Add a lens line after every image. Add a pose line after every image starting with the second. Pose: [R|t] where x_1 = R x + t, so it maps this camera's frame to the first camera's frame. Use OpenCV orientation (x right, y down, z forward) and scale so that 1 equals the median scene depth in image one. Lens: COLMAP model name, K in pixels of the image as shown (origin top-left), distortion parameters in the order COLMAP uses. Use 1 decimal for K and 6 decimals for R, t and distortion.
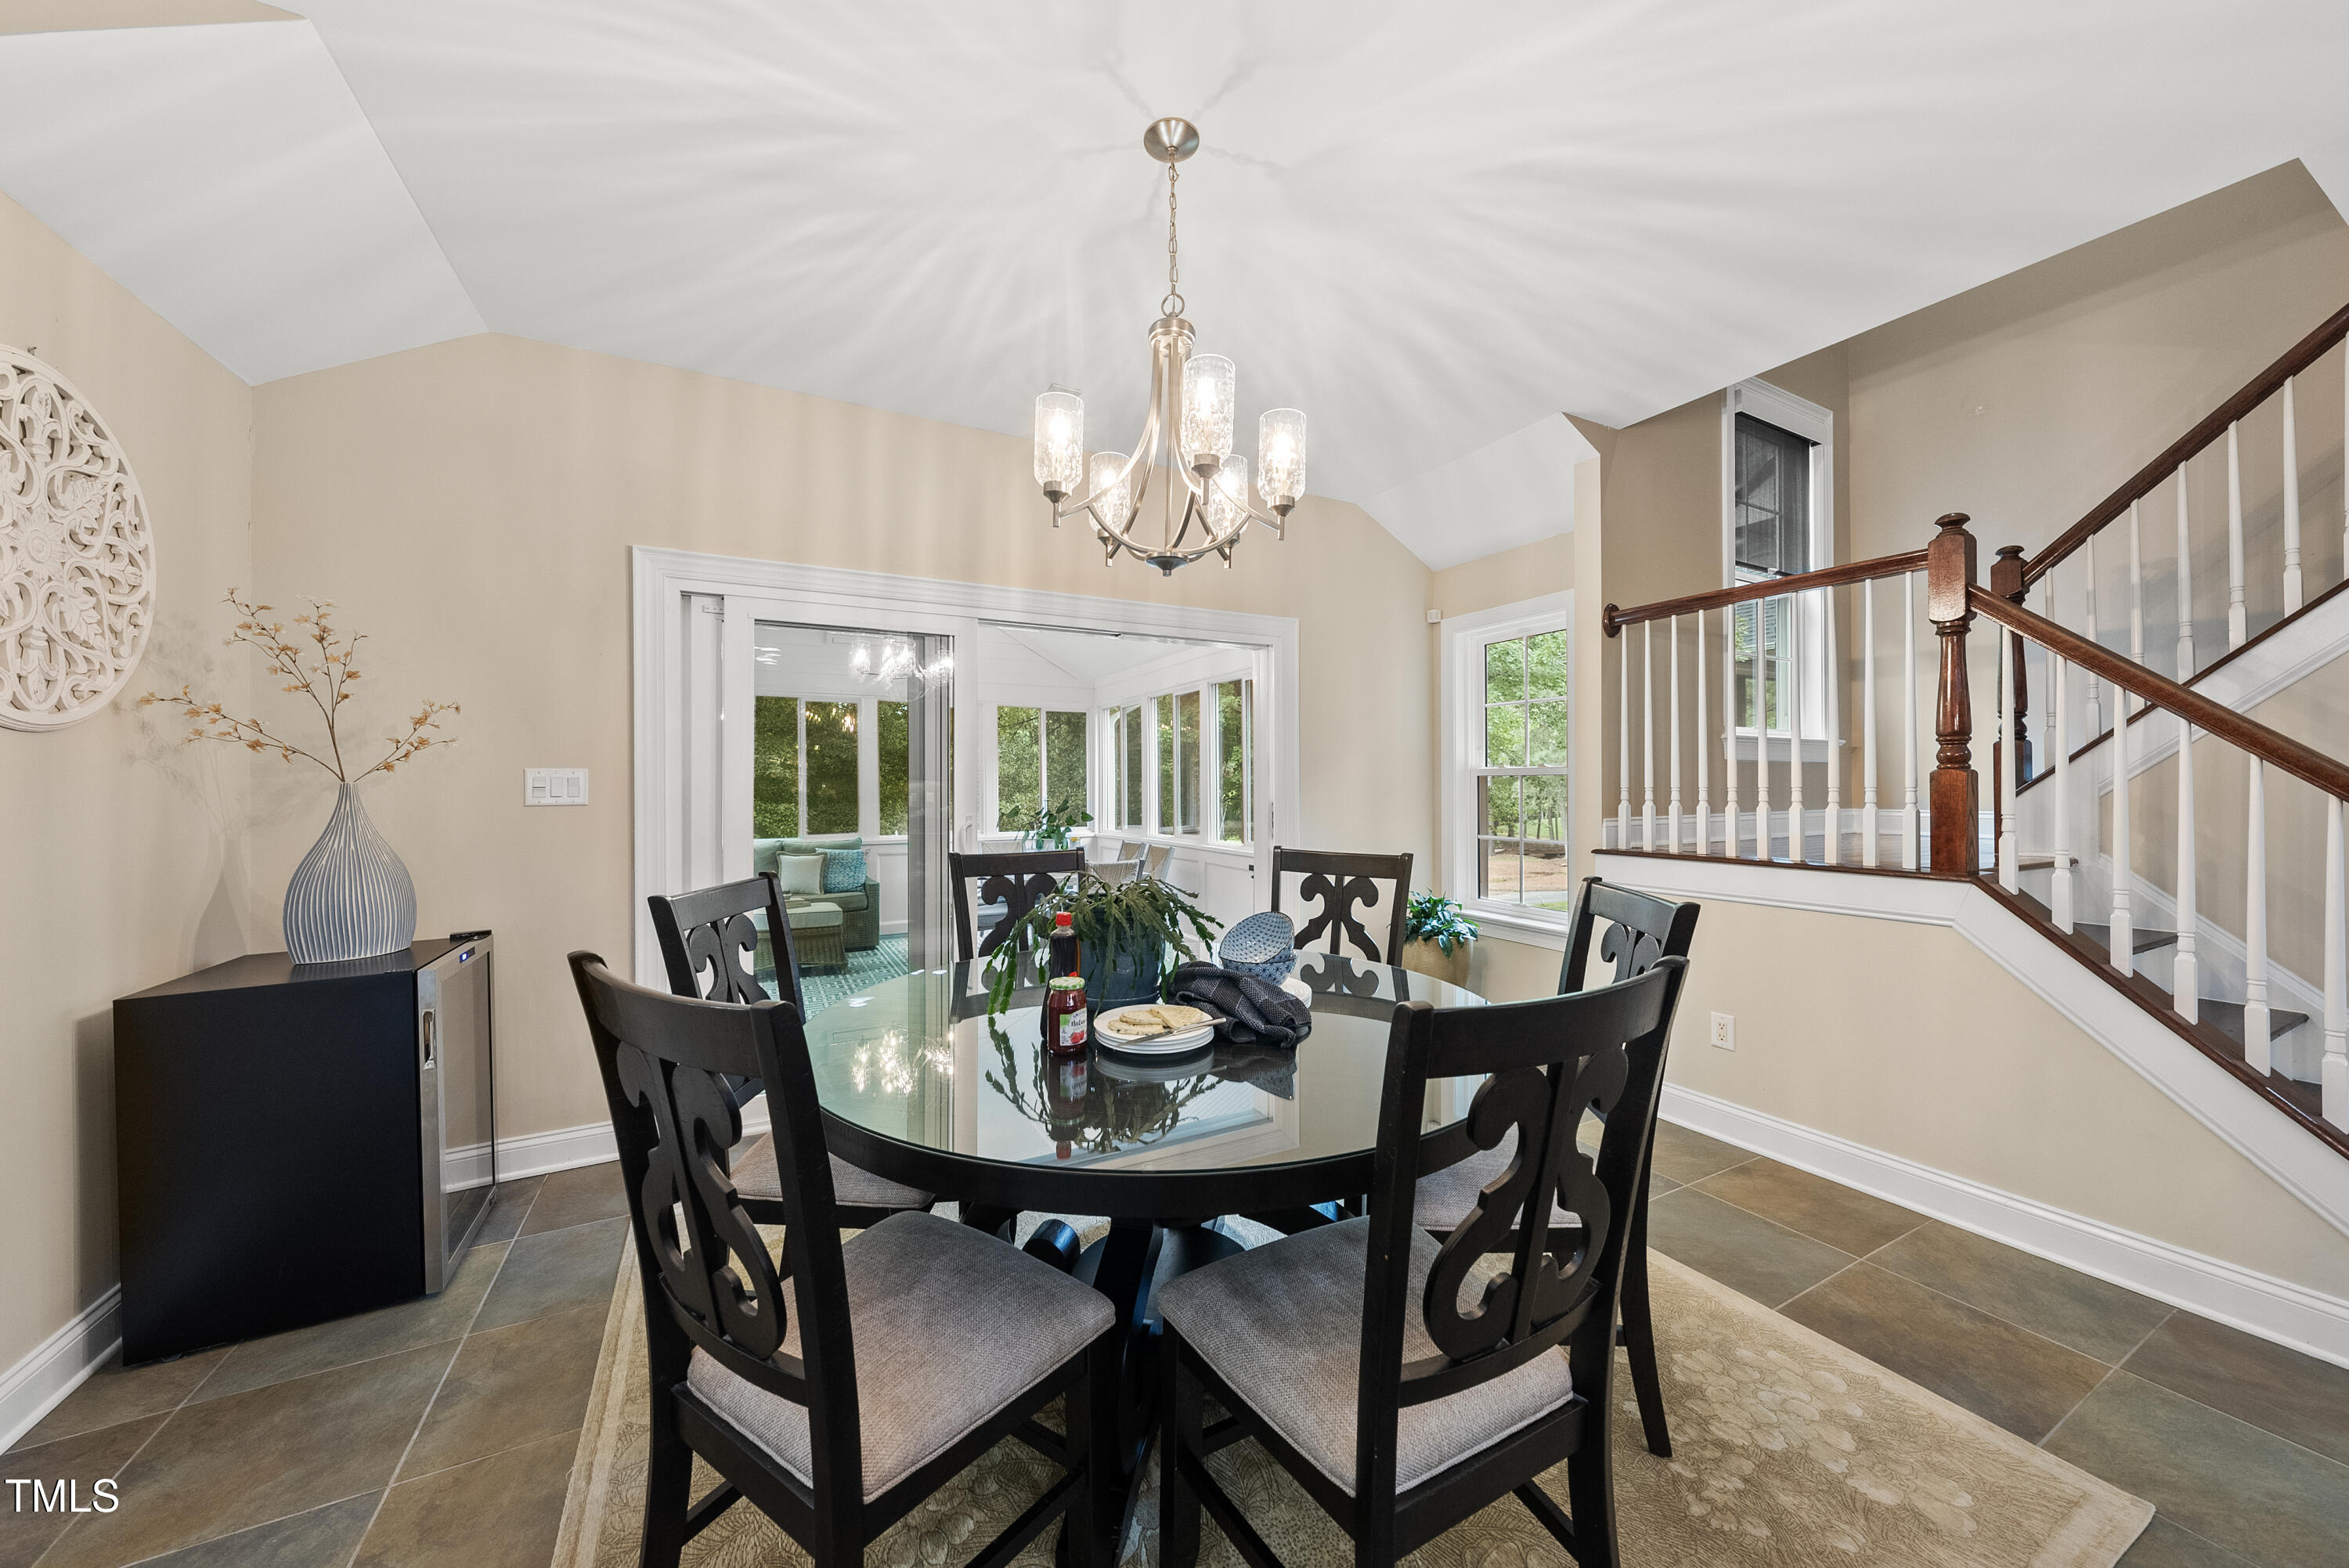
lens RADIAL K [[808.0, 0, 1176.8], [0, 808.0, 785.1], [0, 0, 1]] dist [-0.003043, 0.001125]
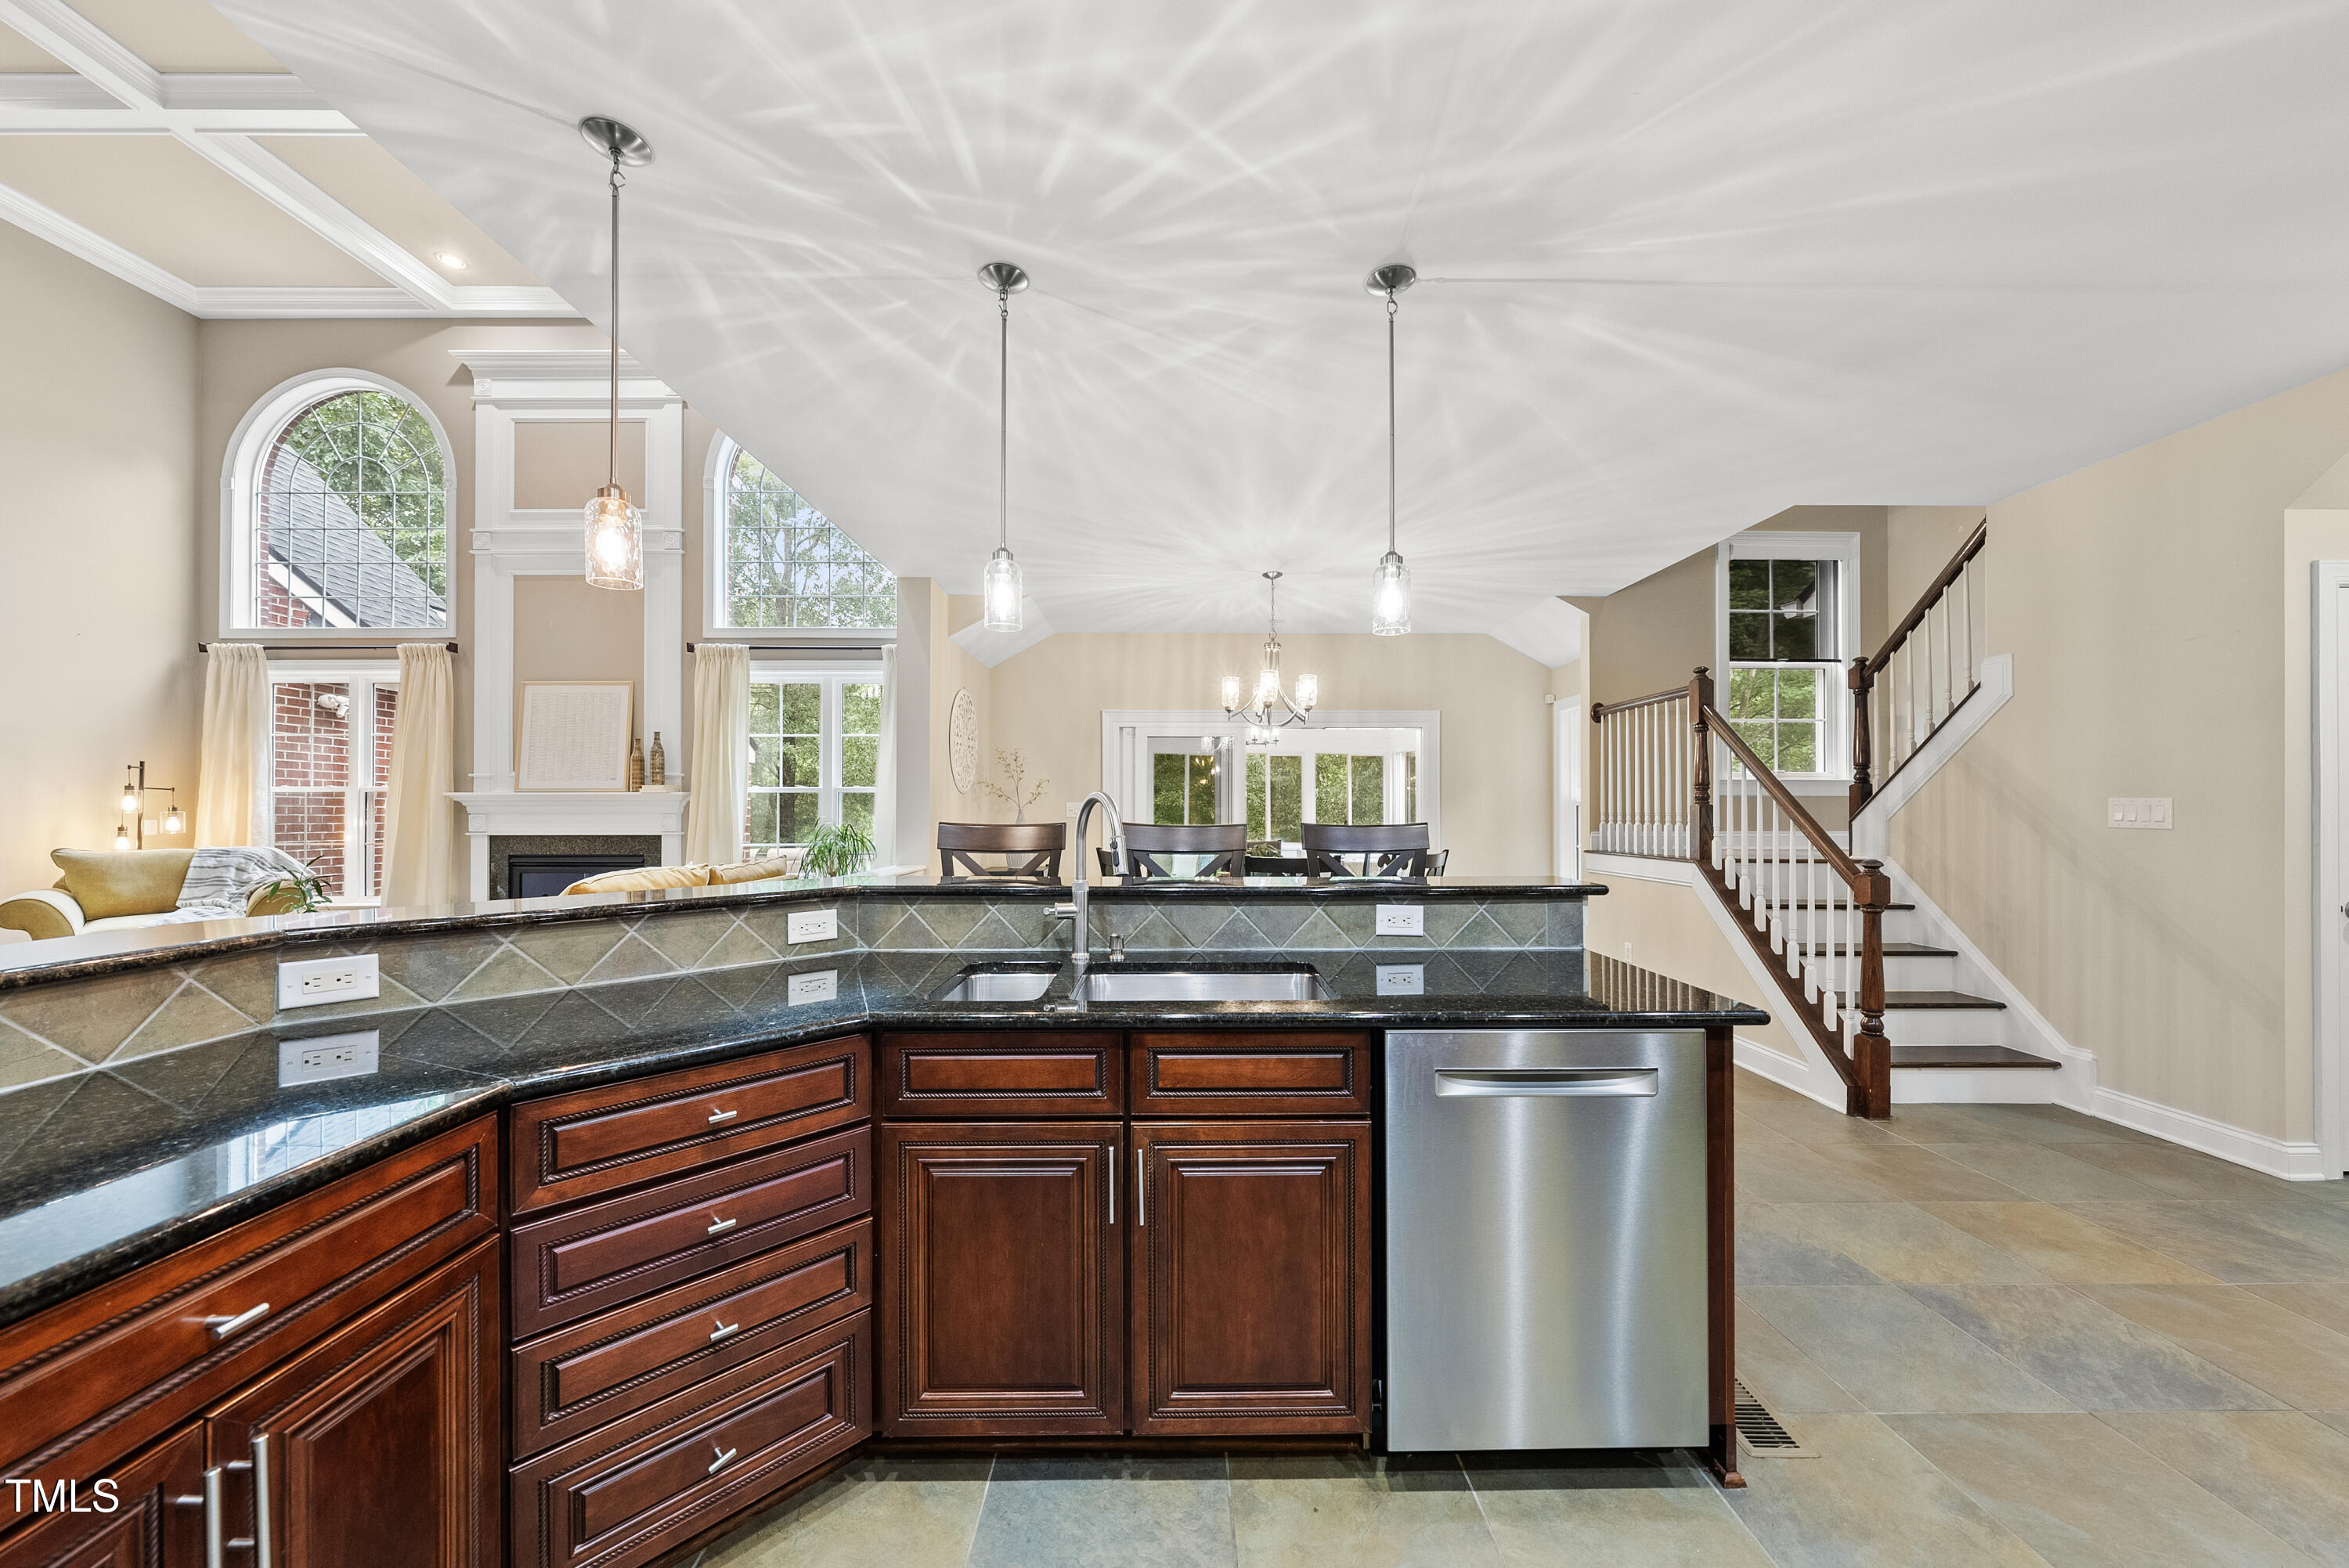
lens RADIAL K [[808.0, 0, 1179.0], [0, 808.0, 802.0], [0, 0, 1]] dist [-0.003043, 0.001125]
pose [[0.886666, -0.000213, -0.462411, 0.619238], [-0.004614, 0.999946, -0.009309, -0.000581], [0.462388, 0.010388, 0.886617, -0.990287]]
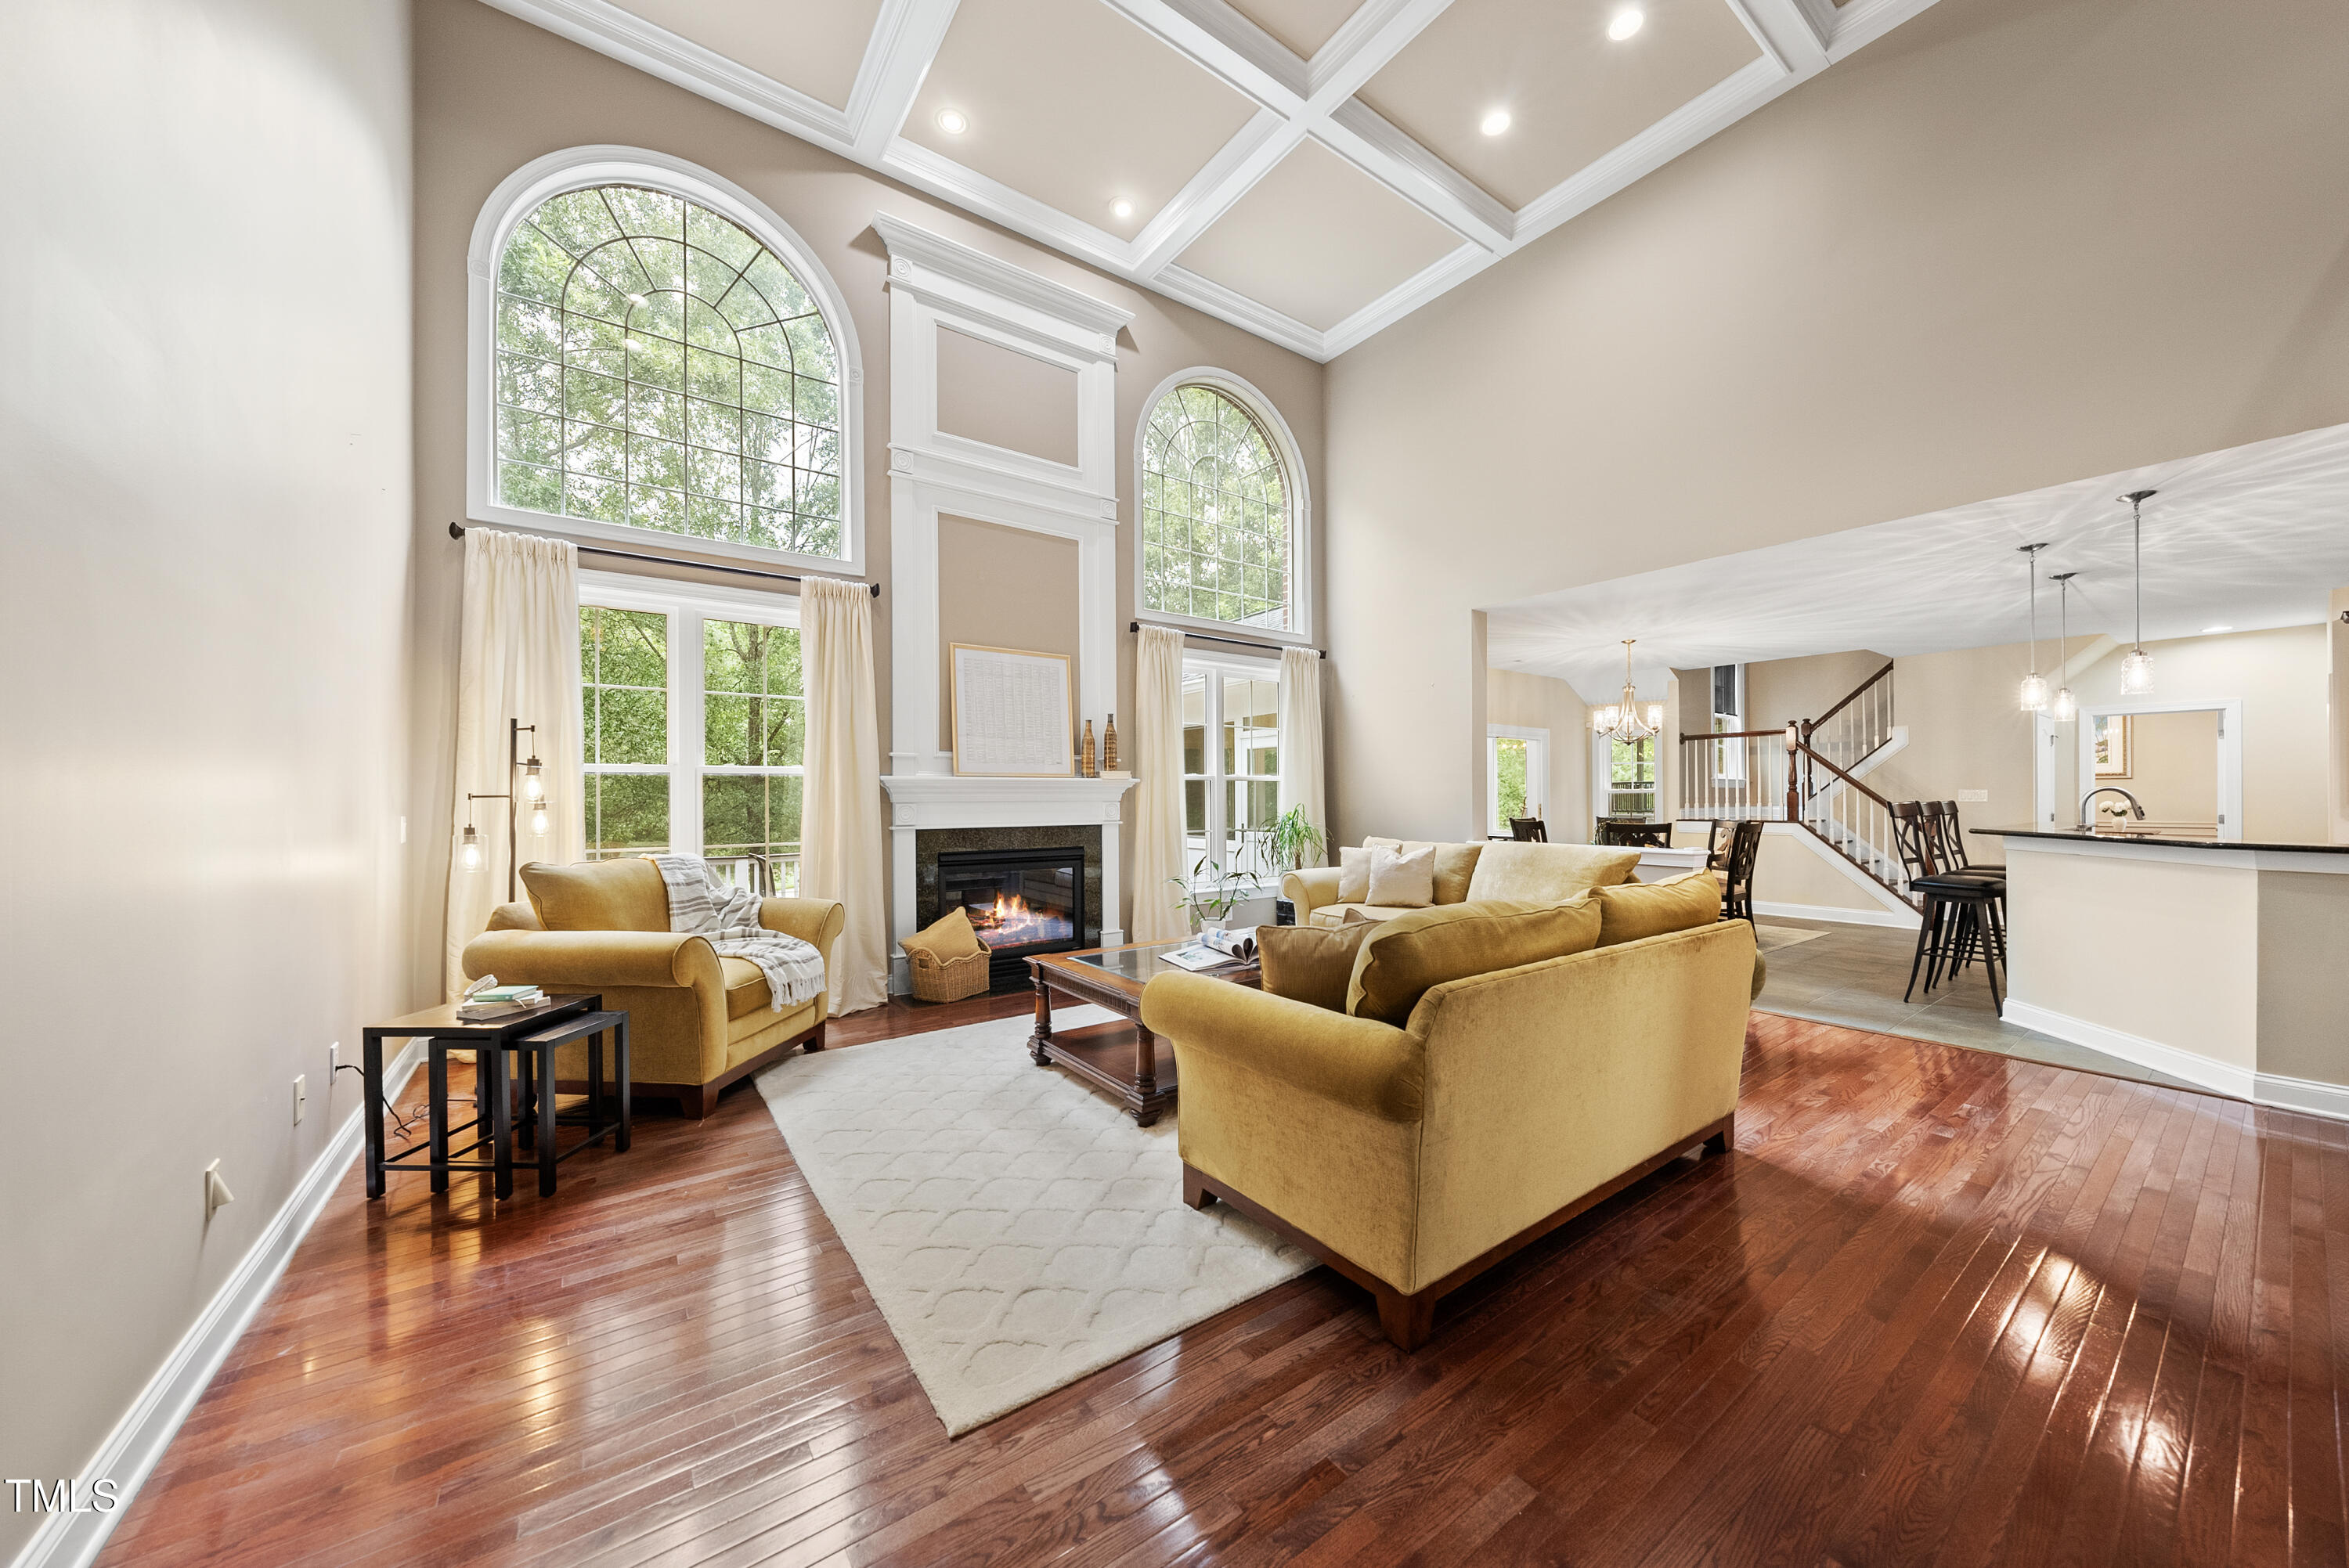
lens RADIAL K [[808.0, 0, 1168.8], [0, 808.0, 798.7], [0, 0, 1]] dist [-0.003043, 0.001125]
pose [[0.990966, 0.000591, 0.134113, -1.849707], [-0.000290, 0.999997, -0.002269, 0.015182], [-0.134114, 0.002210, 0.990963, -1.780145]]
